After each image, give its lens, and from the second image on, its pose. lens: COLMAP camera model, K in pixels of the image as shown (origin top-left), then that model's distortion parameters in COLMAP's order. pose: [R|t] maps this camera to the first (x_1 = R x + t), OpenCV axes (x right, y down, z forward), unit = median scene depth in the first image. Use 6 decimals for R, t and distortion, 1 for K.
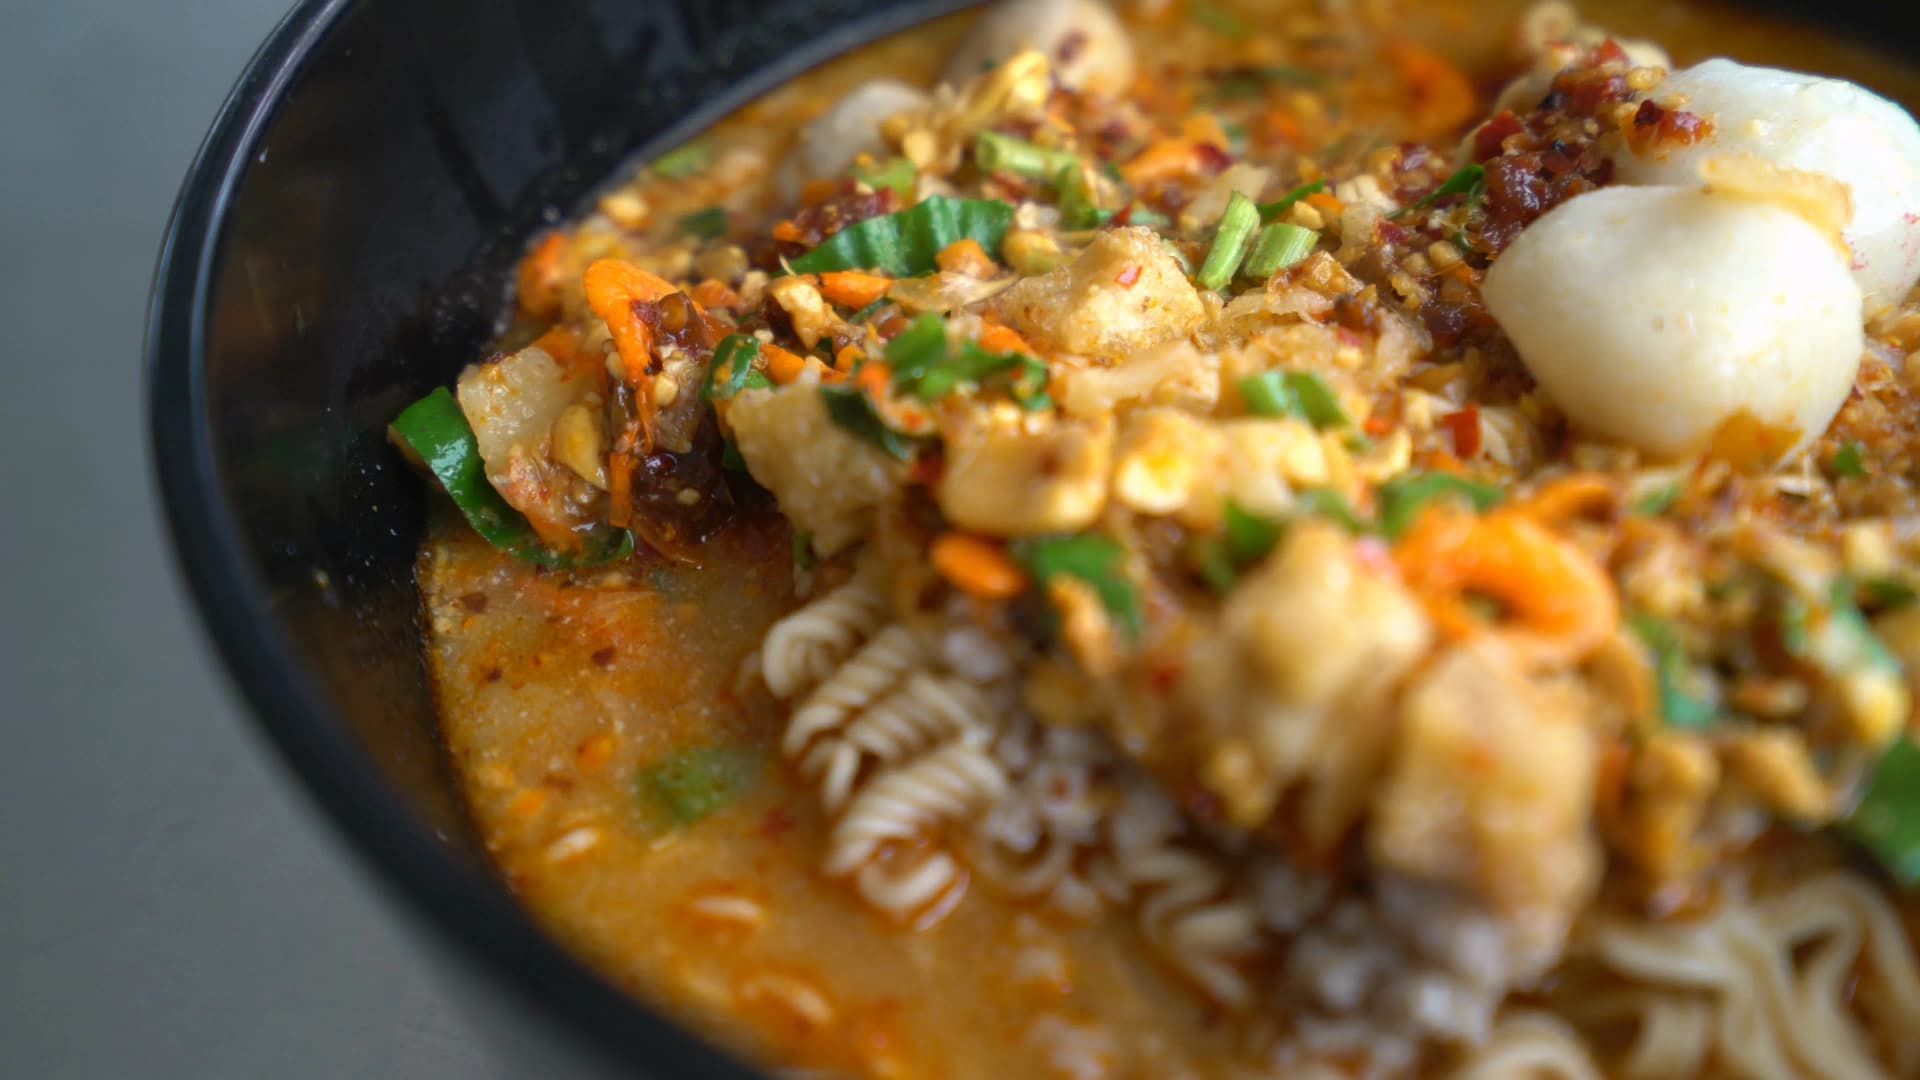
lens RADIAL K [[1952.0, 0, 960.0], [0, 1952.0, 540.0], [0, 0, 1]] dist [0.072302, 0.104260]
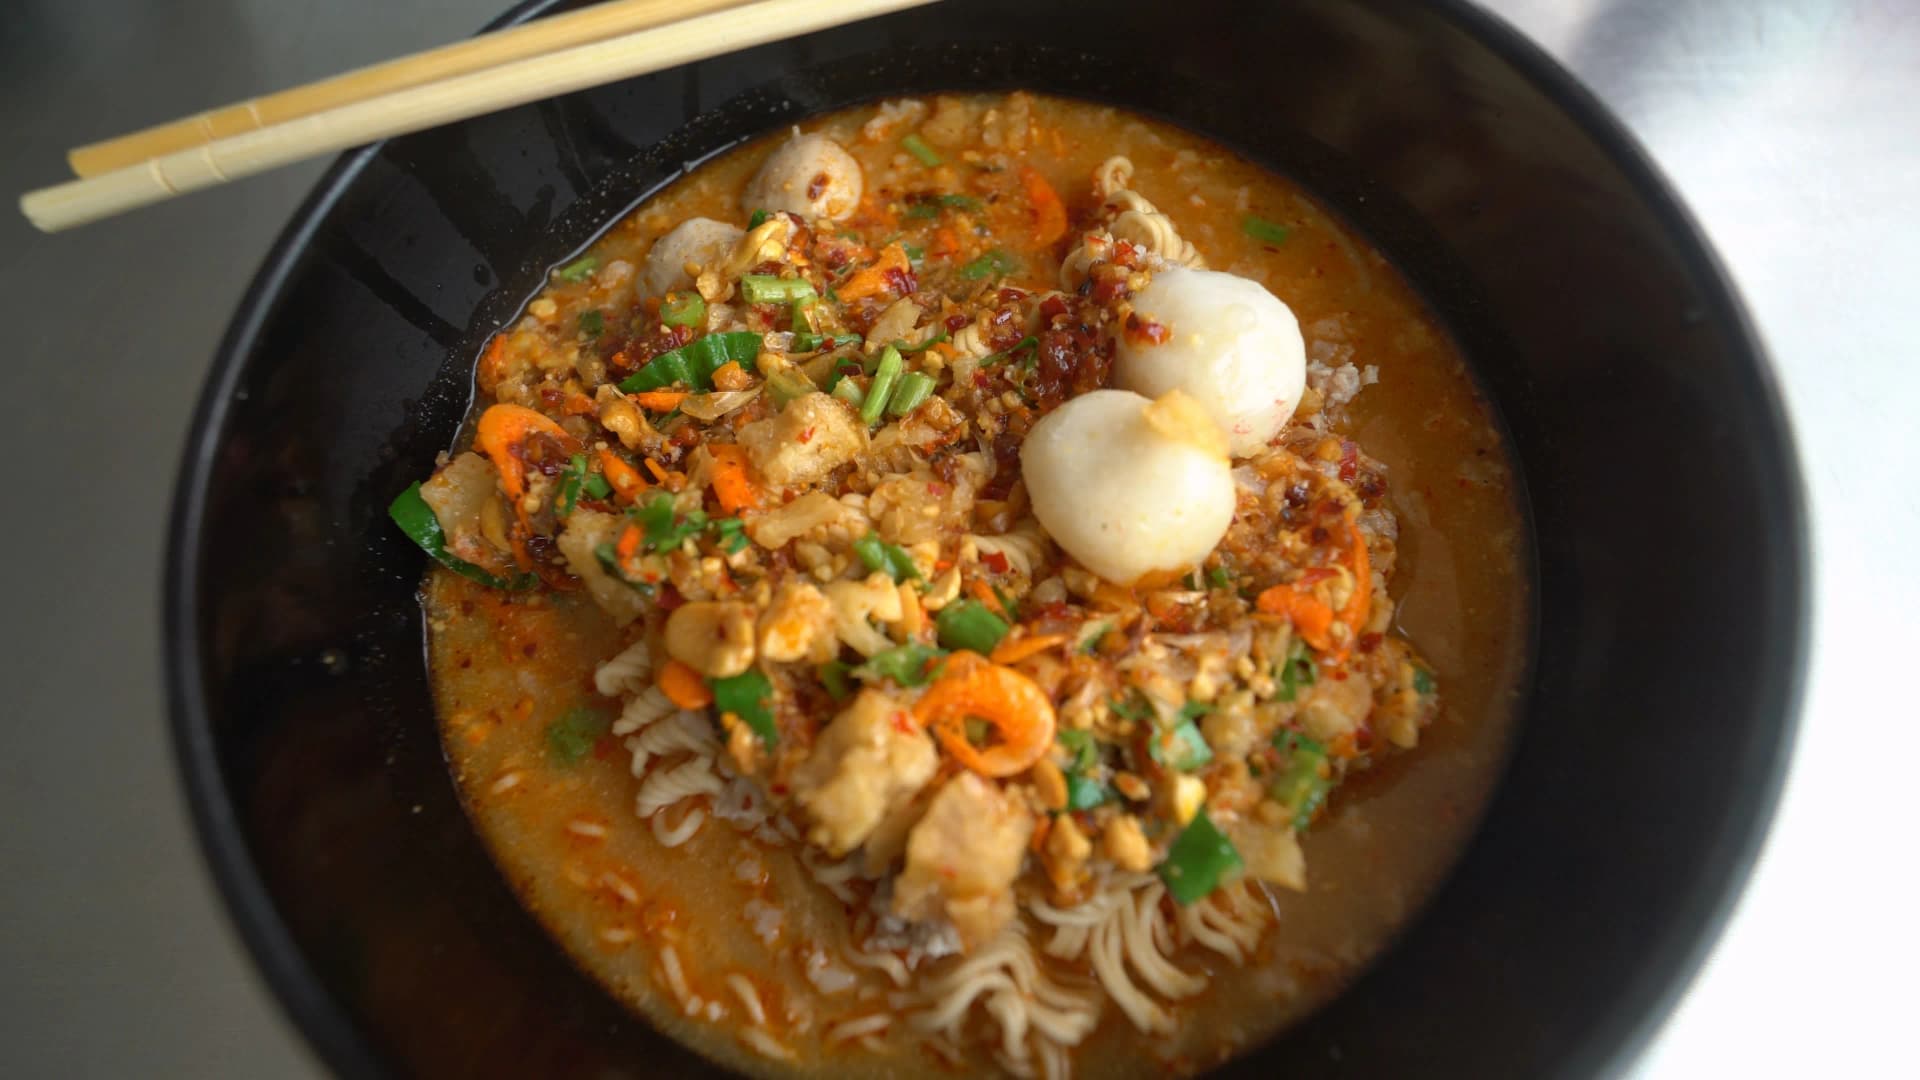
lens RADIAL K [[920.5, 0, 960.0], [0, 920.5, 540.0], [0, 0, 1]] dist [-0.057350, 0.000219]
pose [[0.999618, -0.021909, 0.016844, 0.190979], [0.014133, 0.929038, 0.369715, -0.318993], [-0.023749, -0.369336, 0.928992, 0.264060]]
